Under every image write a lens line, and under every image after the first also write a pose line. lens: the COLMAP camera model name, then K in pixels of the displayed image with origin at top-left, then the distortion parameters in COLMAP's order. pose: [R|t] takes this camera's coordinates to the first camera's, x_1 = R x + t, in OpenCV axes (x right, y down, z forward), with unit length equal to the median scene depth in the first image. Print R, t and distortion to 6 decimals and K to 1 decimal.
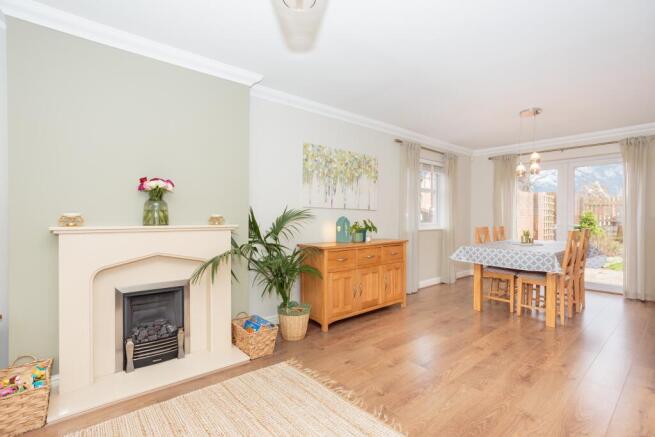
lens RADIAL K [[317.2, 0, 322.8], [0, 317.2, 219.9], [0, 0, 1]] dist [-0.032275, 0.010956]
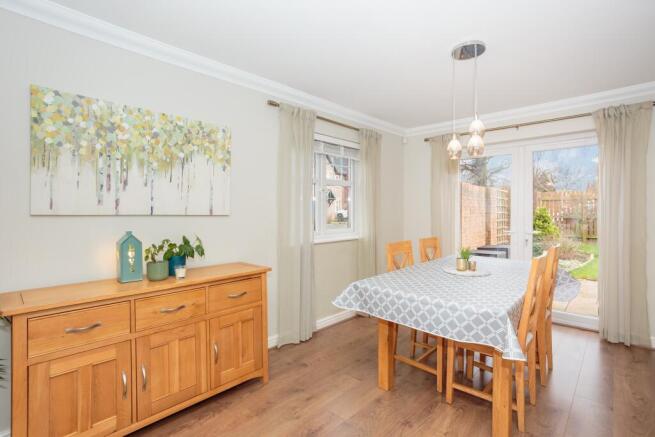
lens RADIAL K [[317.2, 0, 330.9], [0, 317.2, 214.0], [0, 0, 1]] dist [-0.032275, 0.010956]
pose [[0.992252, -0.008078, 0.123980, 0.314730], [0.007755, 0.999965, 0.003091, -0.037511], [-0.124001, -0.002105, 0.992280, 0.422142]]
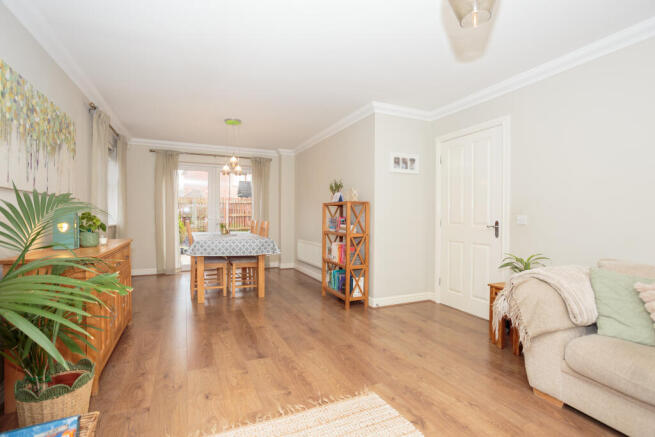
lens RADIAL K [[317.2, 0, 325.6], [0, 317.2, 221.7], [0, 0, 1]] dist [-0.032275, 0.010956]
pose [[0.261426, -0.020089, 0.965014, -0.369955], [0.004415, 0.999798, 0.019616, 0.007359], [-0.965213, -0.000868, 0.261462, 0.336875]]
